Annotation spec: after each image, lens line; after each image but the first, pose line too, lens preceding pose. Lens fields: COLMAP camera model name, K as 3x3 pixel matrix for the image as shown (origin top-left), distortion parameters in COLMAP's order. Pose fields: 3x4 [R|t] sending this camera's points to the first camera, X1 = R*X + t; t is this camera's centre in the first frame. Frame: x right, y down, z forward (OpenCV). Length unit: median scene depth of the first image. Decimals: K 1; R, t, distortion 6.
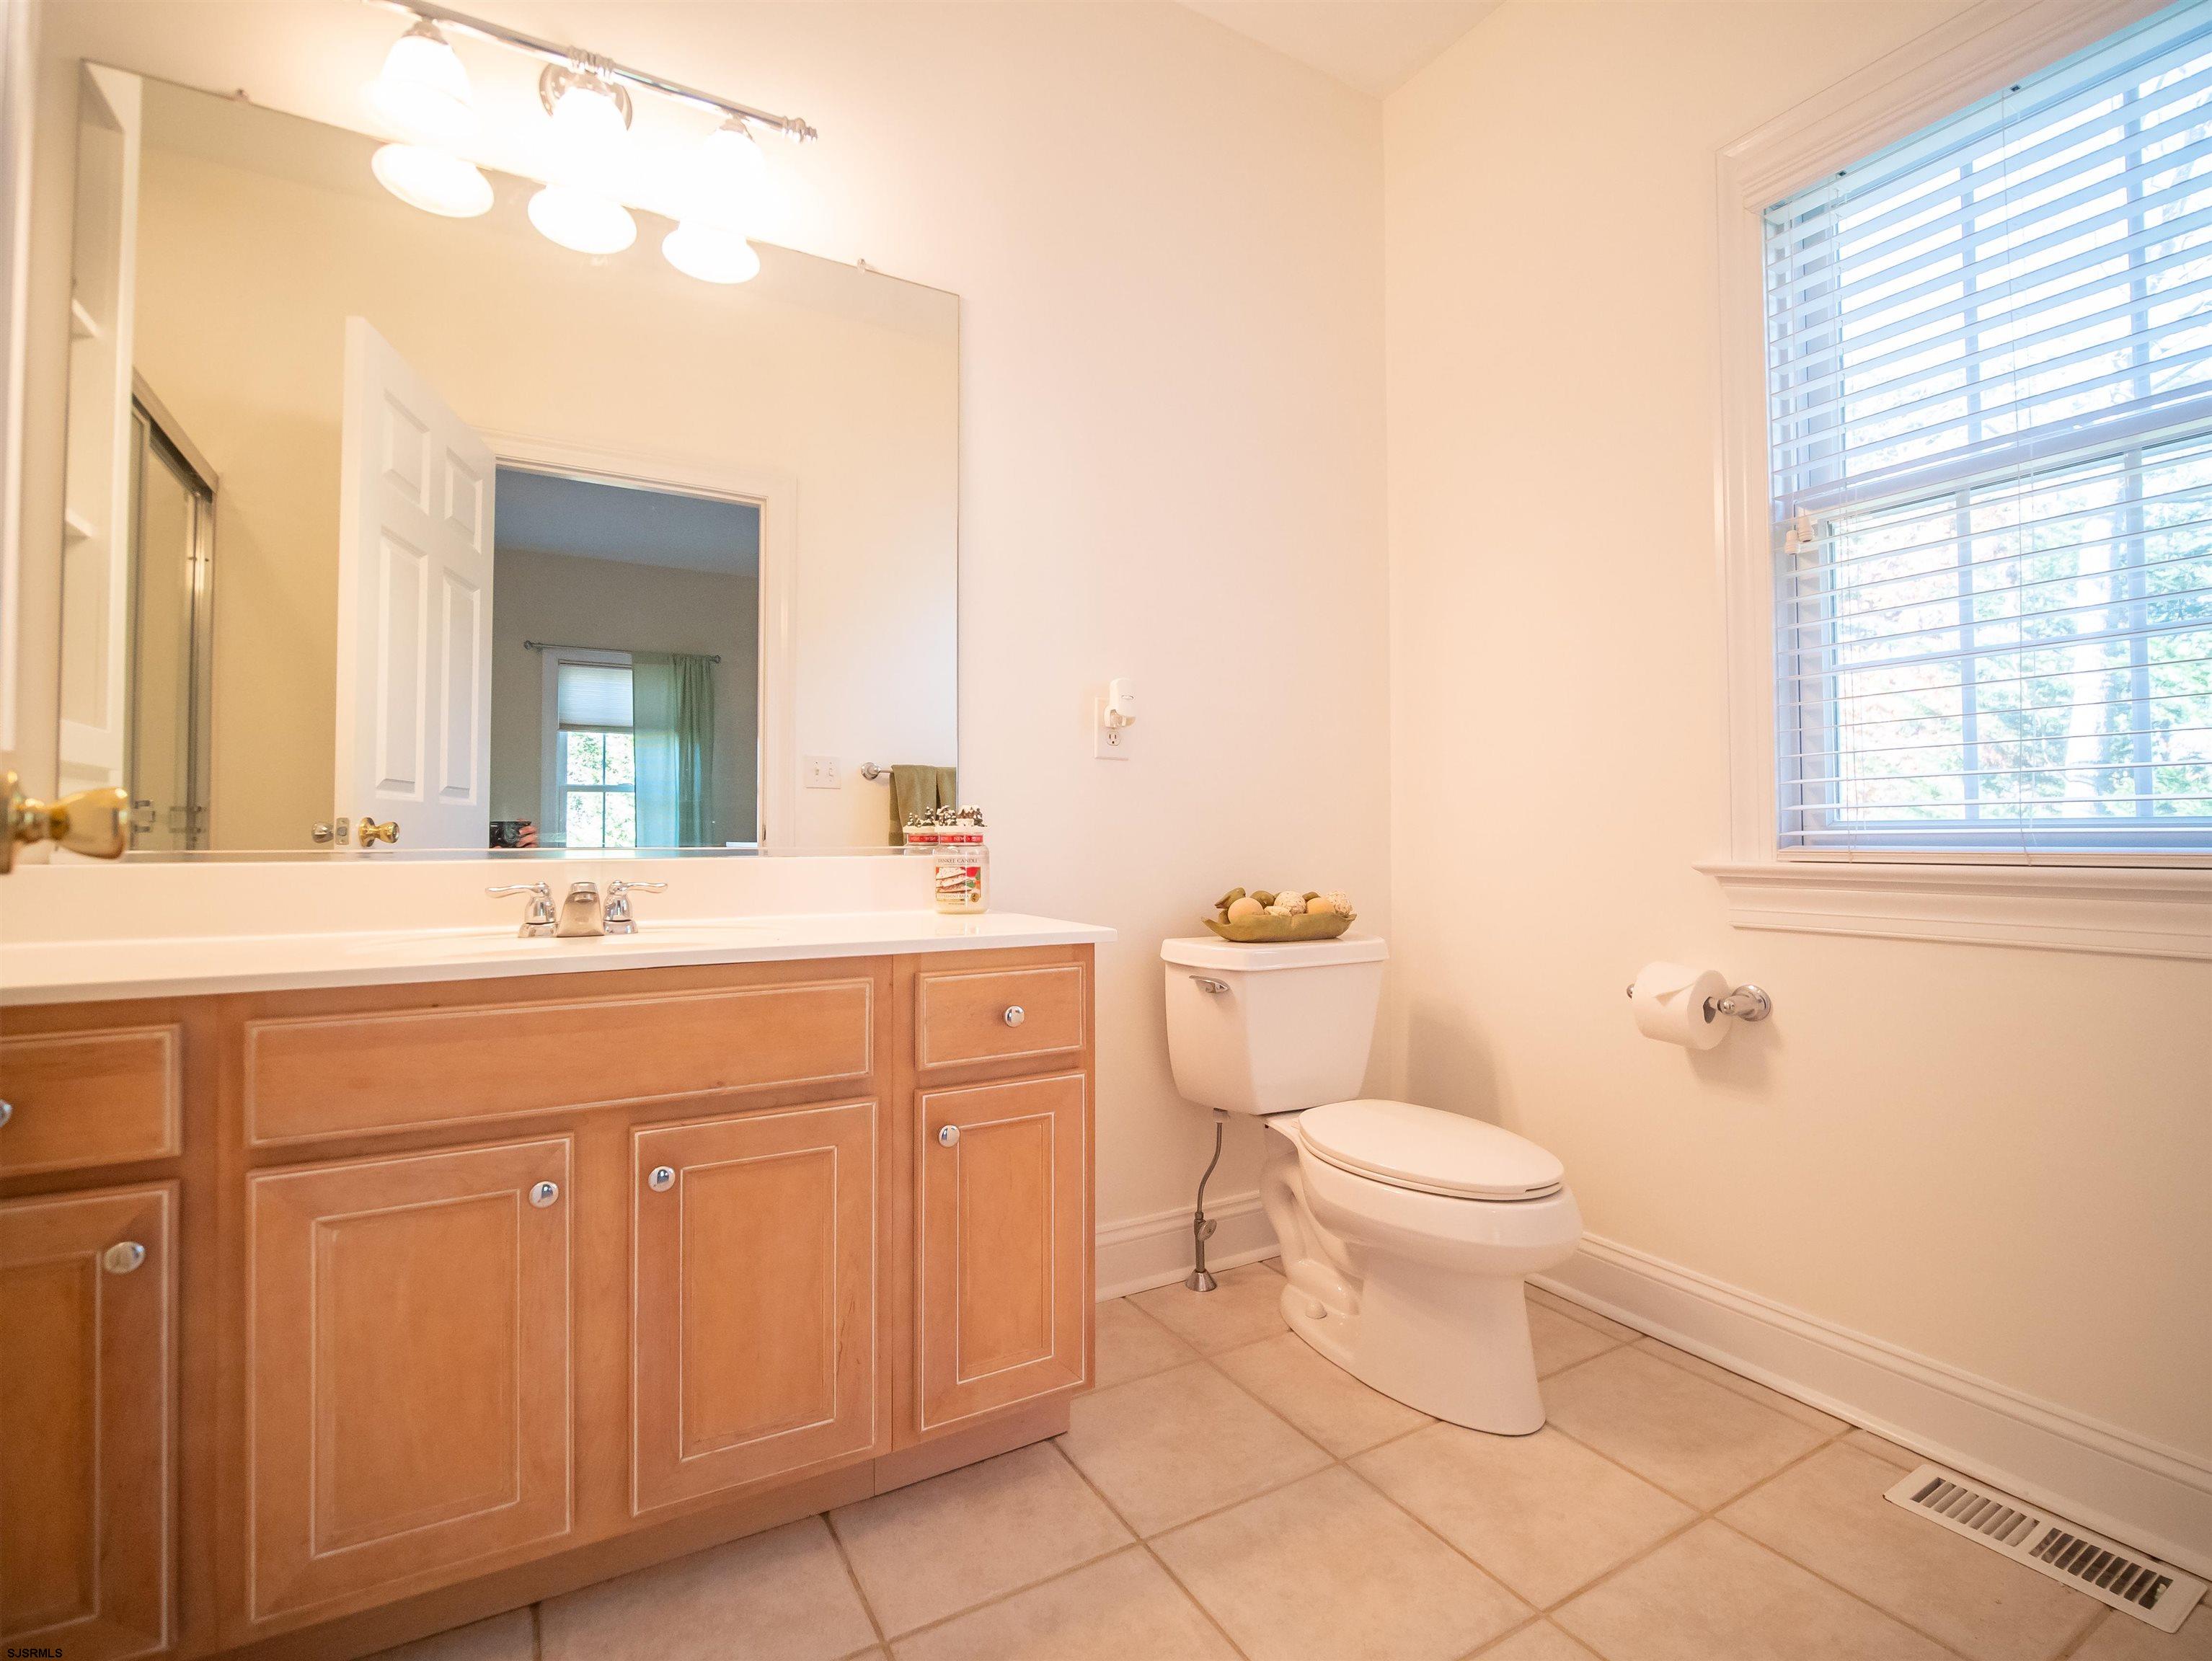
lens RADIAL K [[999.3, 0, 1100.7], [0, 999.3, 816.1], [0, 0, 1]] dist [-0.013706, -0.001383]
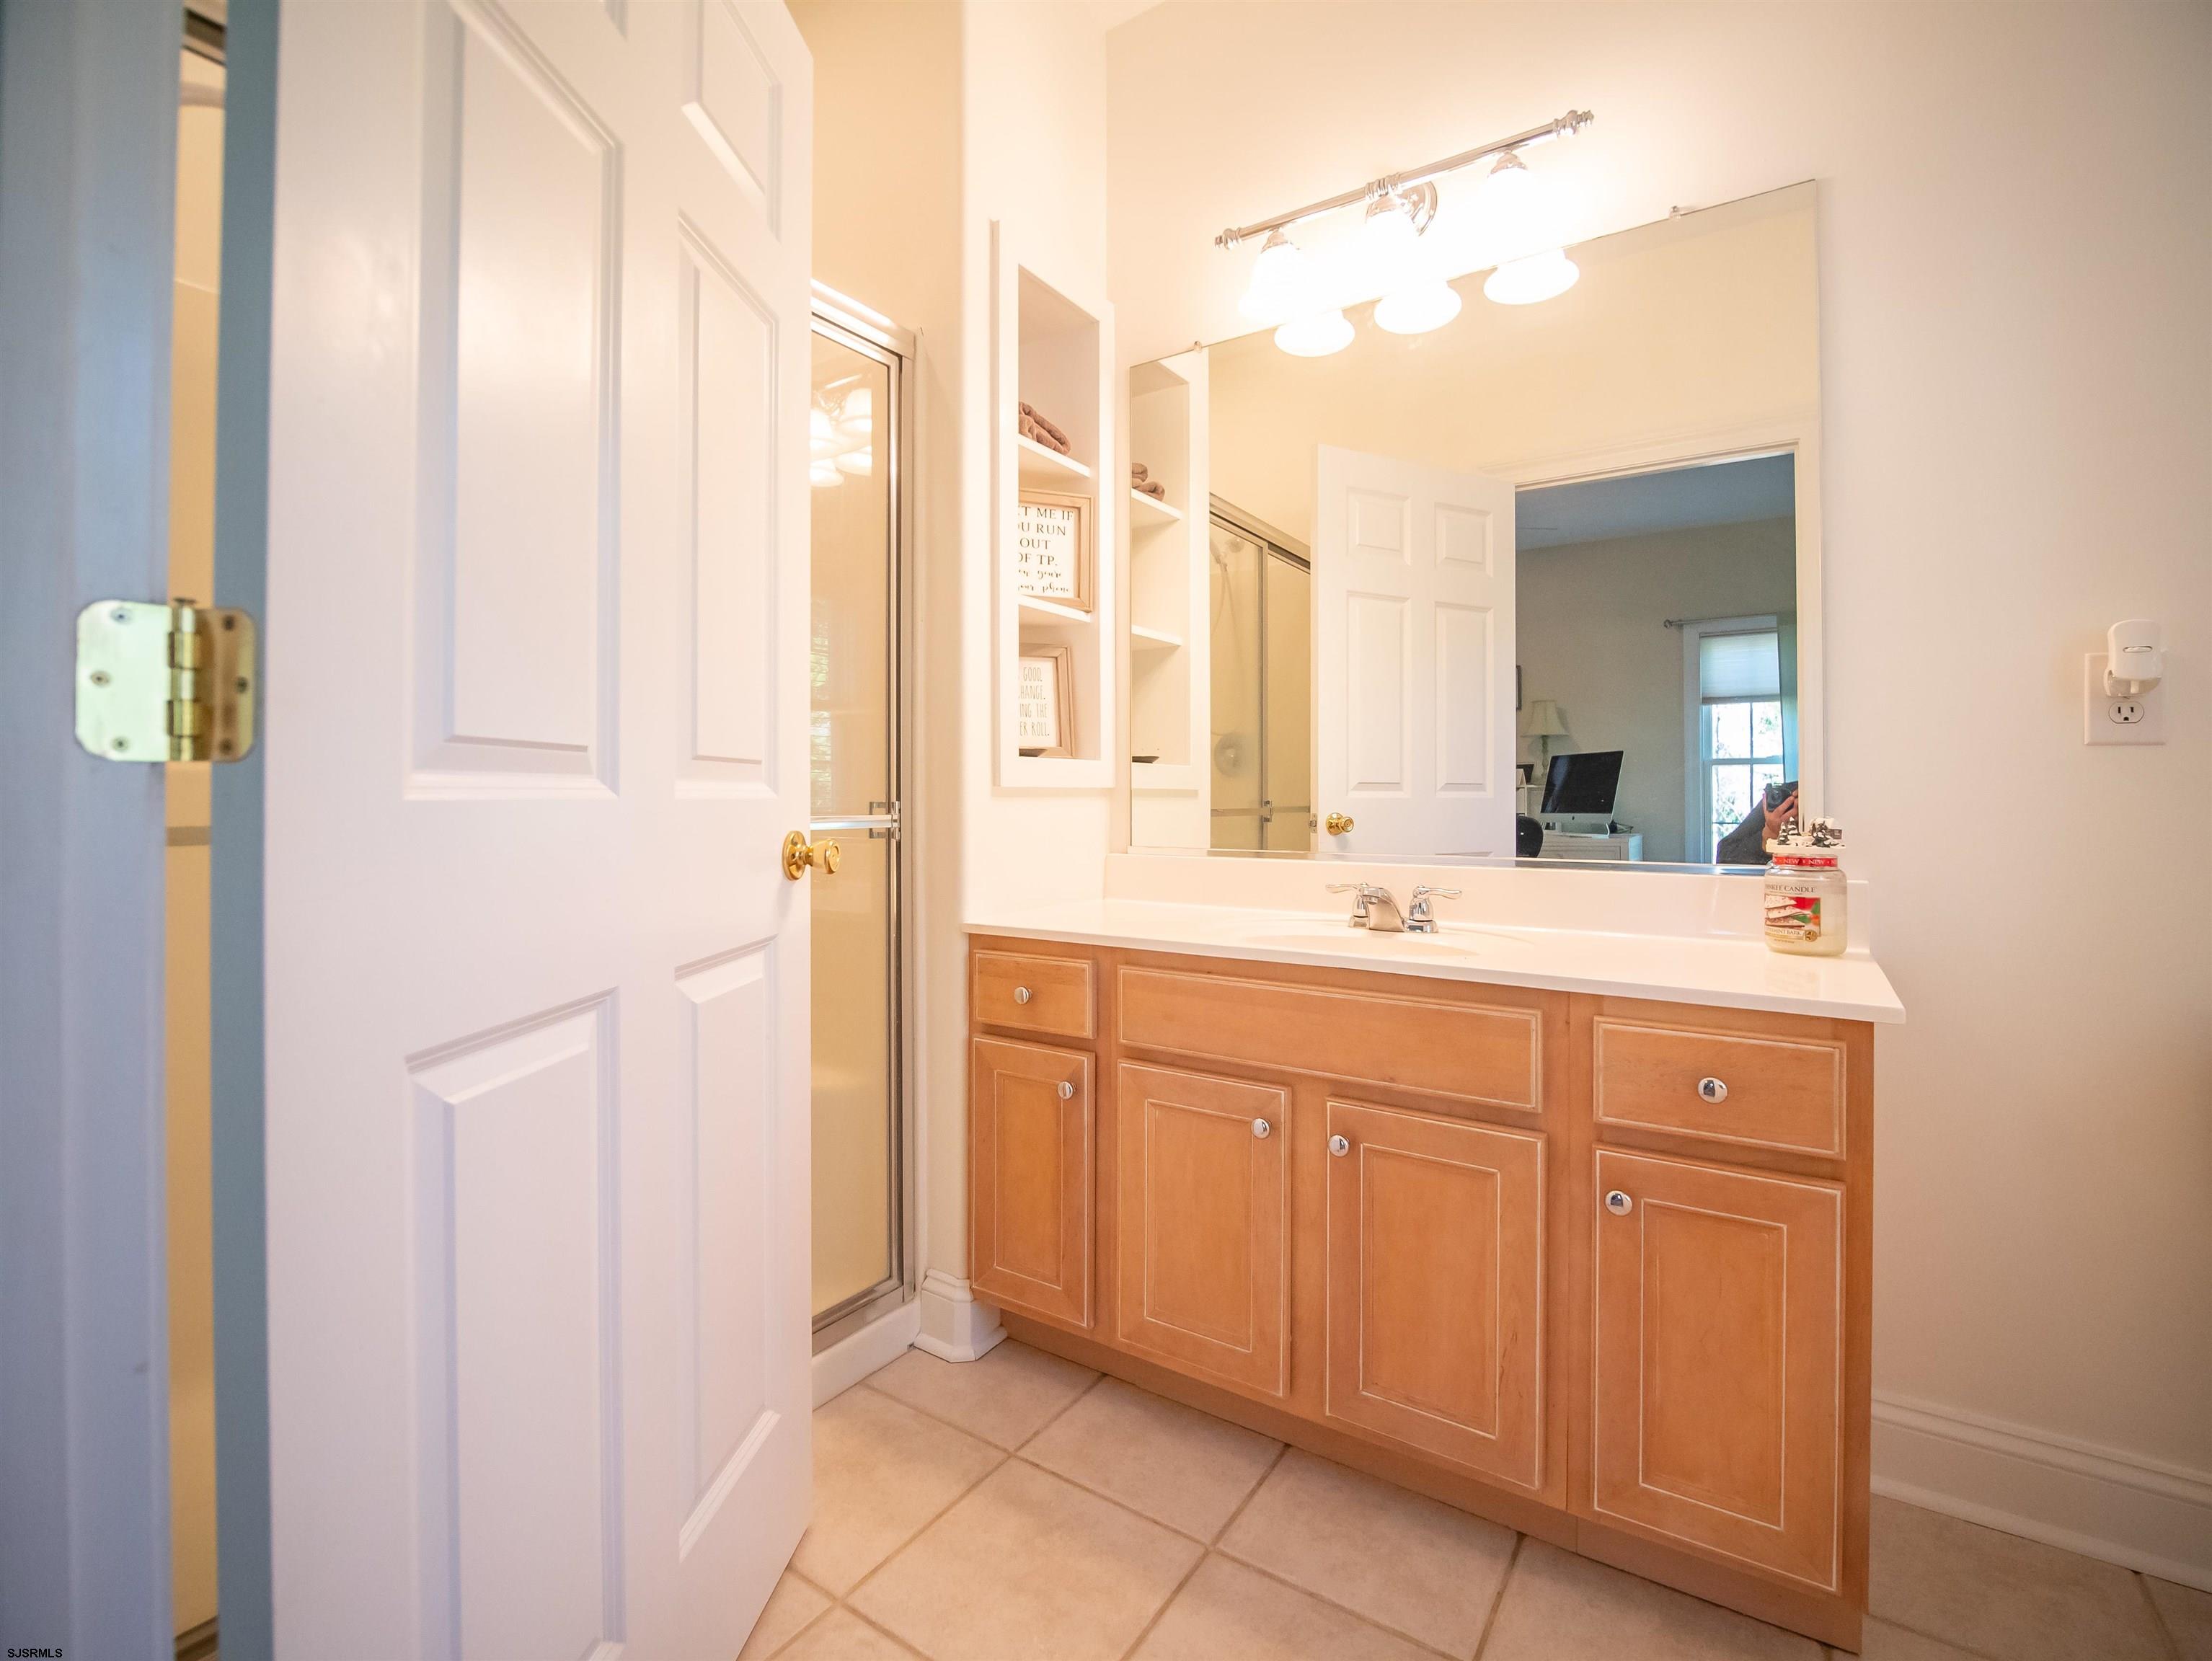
lens RADIAL K [[999.3, 0, 1131.5], [0, 999.3, 792.8], [0, 0, 1]] dist [-0.013706, -0.001383]
pose [[0.461413, -0.002835, -0.887181, 0.410521], [0.014188, 0.999891, 0.004184, -0.055314], [0.887072, -0.014518, 0.461403, 0.187624]]
